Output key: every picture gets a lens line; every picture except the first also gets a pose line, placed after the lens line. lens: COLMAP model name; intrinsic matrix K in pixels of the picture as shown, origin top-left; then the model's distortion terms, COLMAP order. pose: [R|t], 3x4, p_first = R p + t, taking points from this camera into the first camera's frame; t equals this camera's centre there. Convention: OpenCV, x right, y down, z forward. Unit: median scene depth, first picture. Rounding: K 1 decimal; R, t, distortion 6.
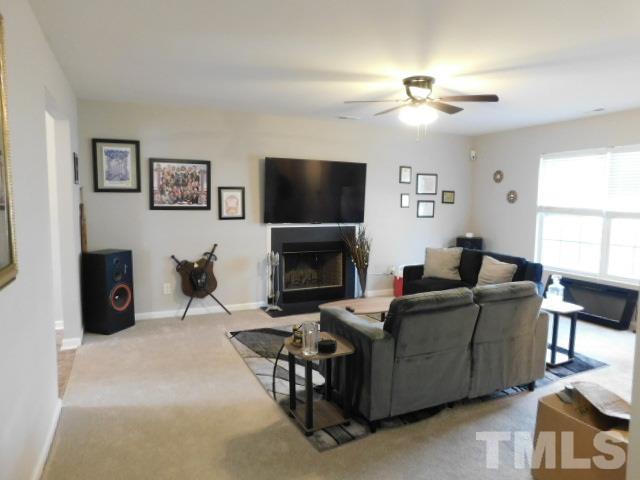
lens RADIAL K [[425.0, 0, 323.3], [0, 425.0, 237.6], [0, 0, 1]] dist [-0.061619, 0.045006]
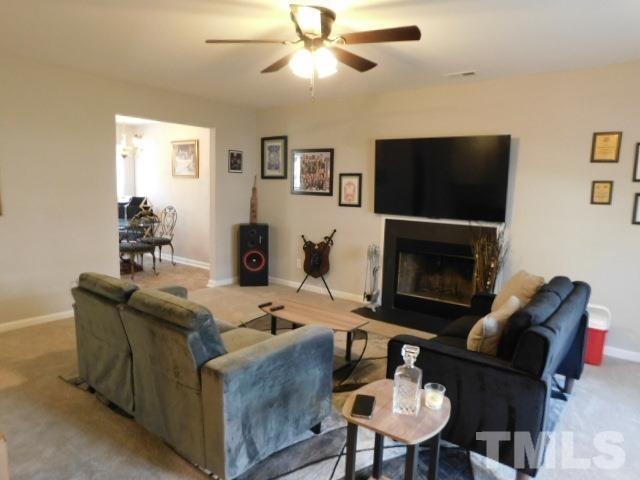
lens RADIAL K [[425.0, 0, 323.3], [0, 425.0, 237.6], [0, 0, 1]] dist [-0.061619, 0.045006]
pose [[0.452198, 0.115163, -0.884452, 0.658695], [-0.094062, 0.992257, 0.081109, -0.047147], [0.886944, 0.046516, 0.459529, 0.512904]]
